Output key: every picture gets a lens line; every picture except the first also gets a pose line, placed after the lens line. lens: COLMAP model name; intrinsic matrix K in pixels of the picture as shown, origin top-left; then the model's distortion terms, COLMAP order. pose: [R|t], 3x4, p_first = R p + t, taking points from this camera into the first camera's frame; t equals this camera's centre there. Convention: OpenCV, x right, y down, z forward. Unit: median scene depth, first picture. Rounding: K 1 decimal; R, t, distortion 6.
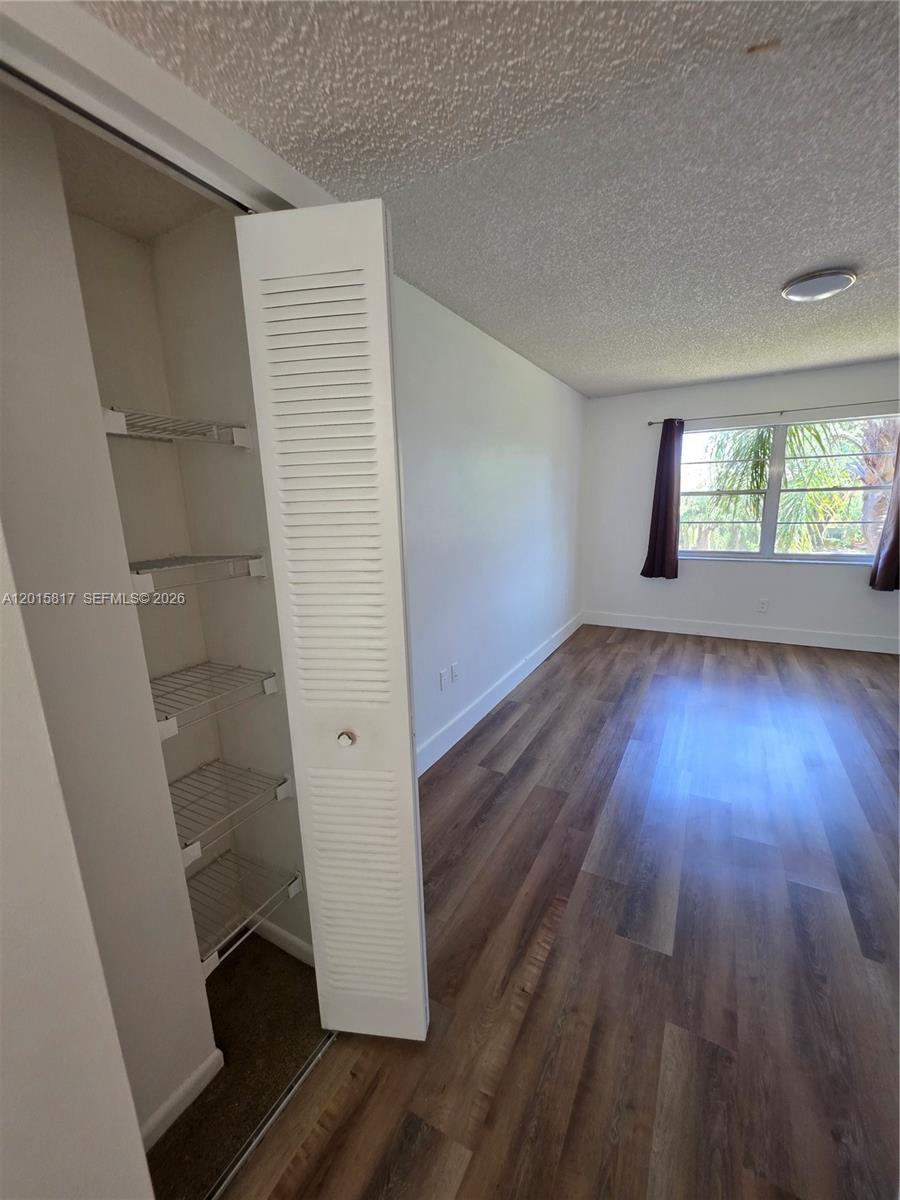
lens RADIAL K [[483.4, 0, 452.1], [0, 483.4, 605.0], [0, 0, 1]] dist [-0.000158, -0.000179]
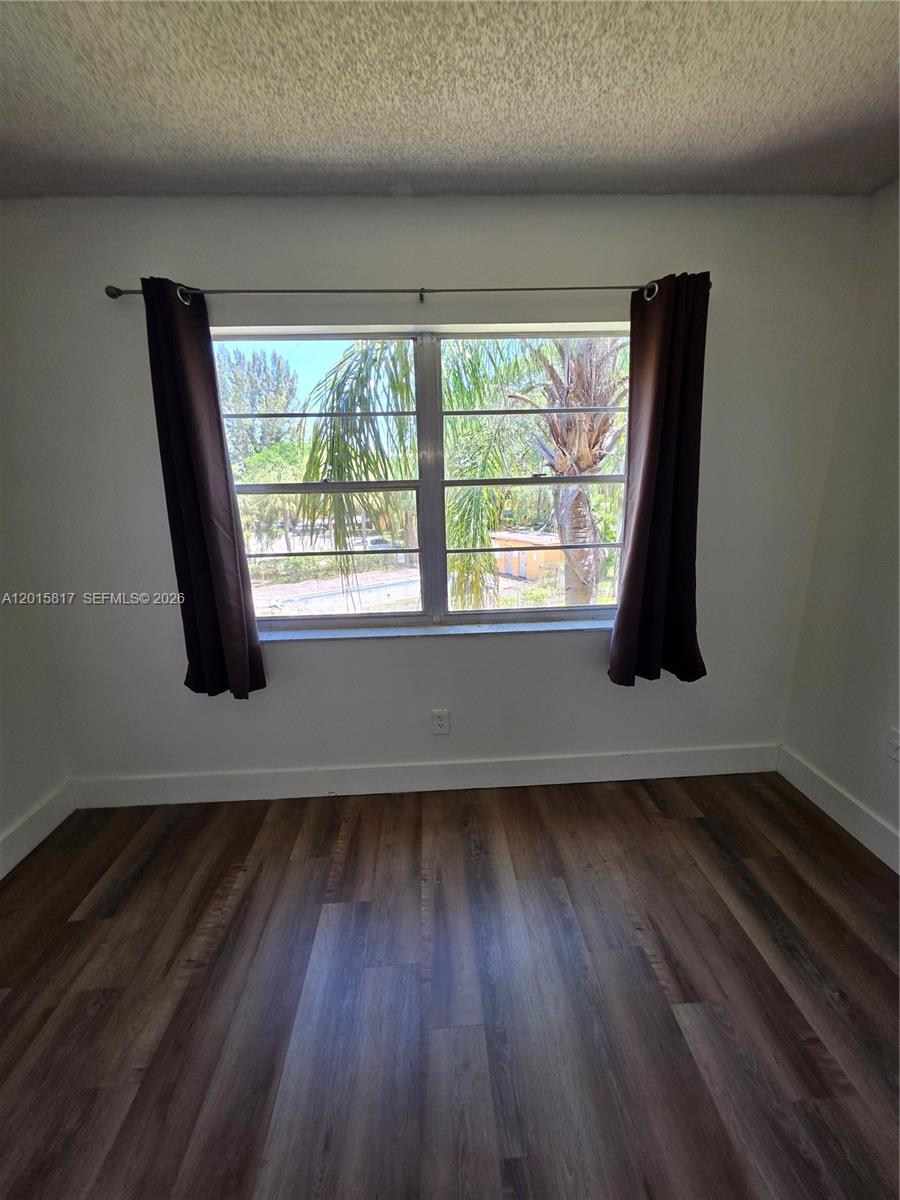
lens RADIAL K [[481.2, 0, 454.4], [0, 481.2, 606.8], [0, 0, 1]] dist [-0.002171, -0.000138]
pose [[0.848636, -0.129279, 0.512936, 0.455020], [0.112364, 0.991603, 0.064018, -0.153739], [-0.516905, 0.003308, 0.856036, 0.625743]]
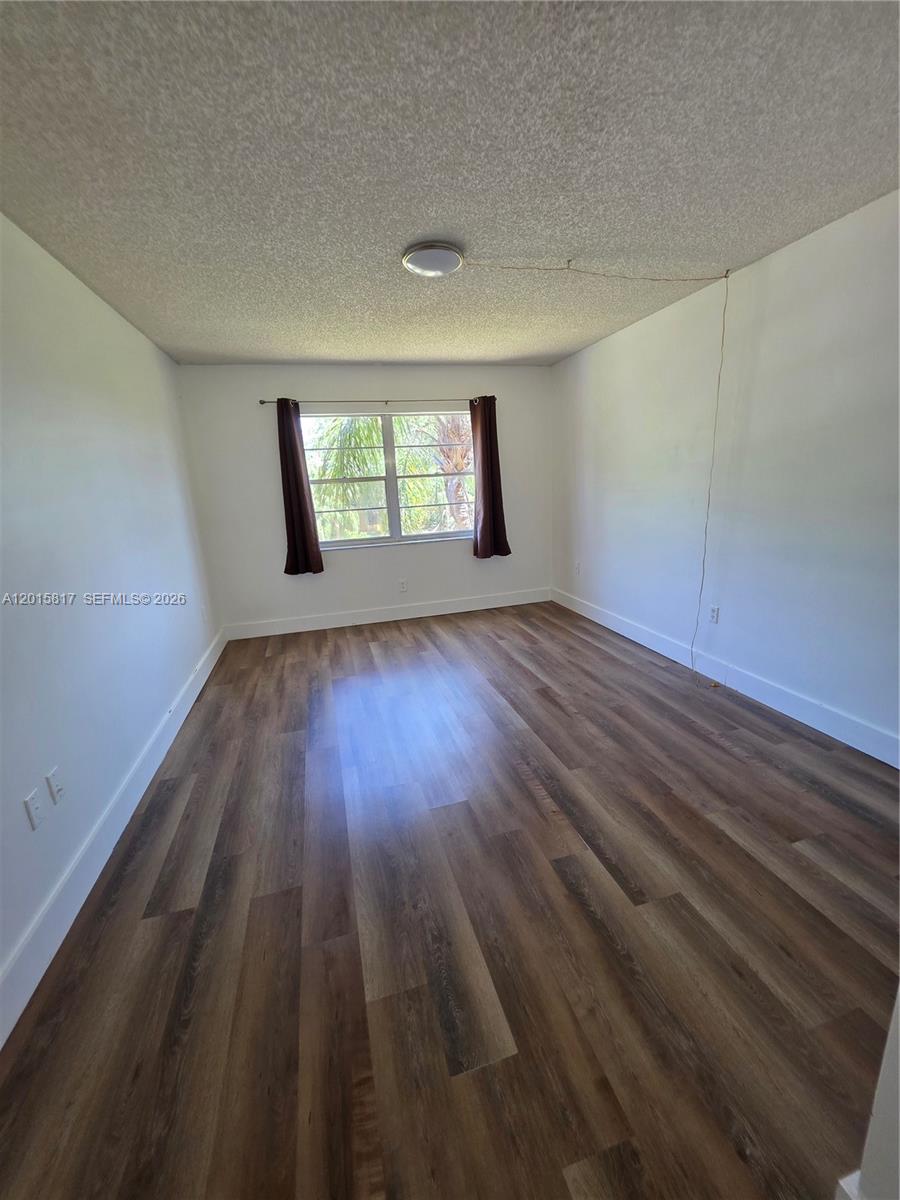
lens RADIAL K [[484.8, 0, 455.2], [0, 484.8, 603.4], [0, 0, 1]] dist [-0.000955, 0.000029]
pose [[0.711873, -0.182413, 0.678205, -0.004952], [0.180184, 0.980795, 0.074671, -0.020902], [-0.678801, 0.069045, 0.731069, 0.158616]]
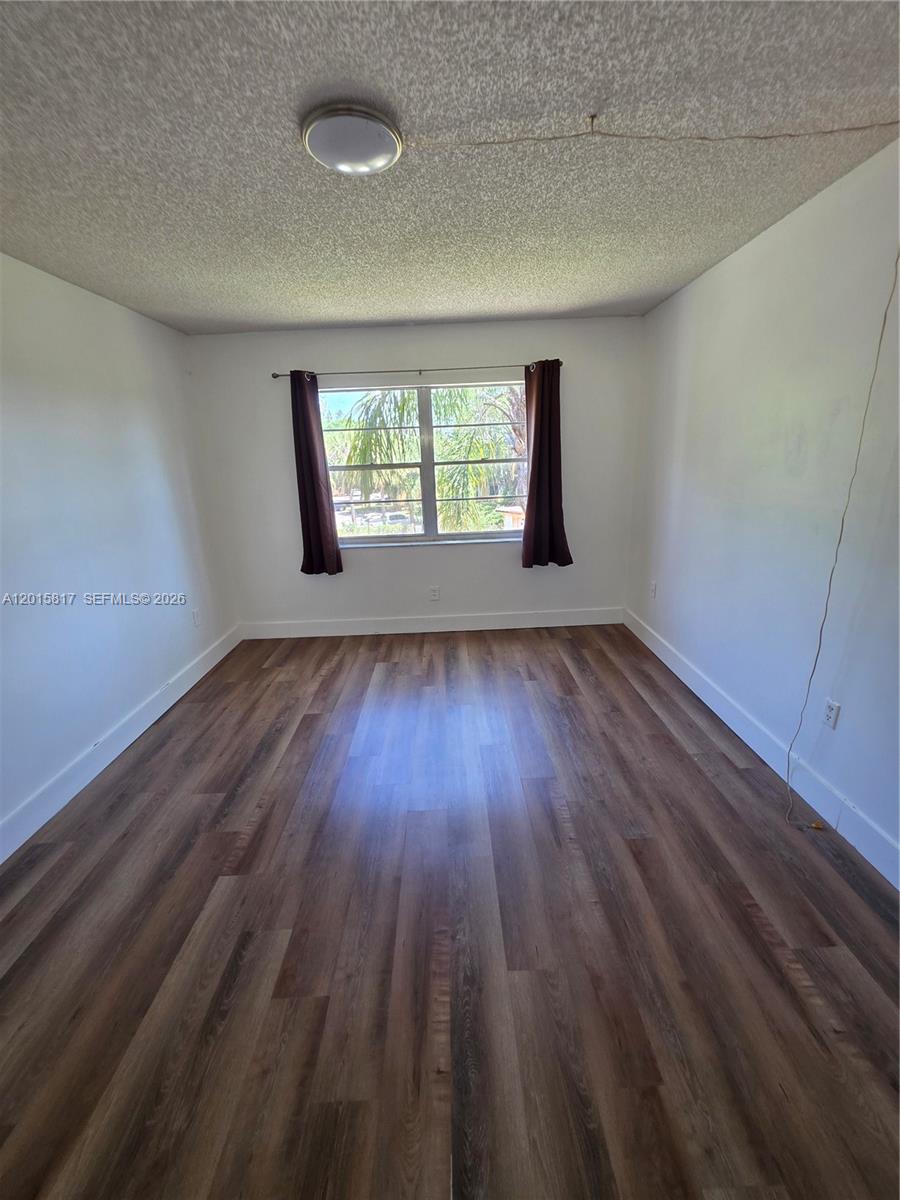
lens RADIAL K [[484.8, 0, 455.2], [0, 484.8, 603.4], [0, 0, 1]] dist [-0.000955, 0.000029]
pose [[0.866339, -0.152568, 0.475584, 0.262914], [0.120811, 0.987939, 0.096861, -0.067710], [-0.484626, -0.026459, 0.874321, 0.206754]]
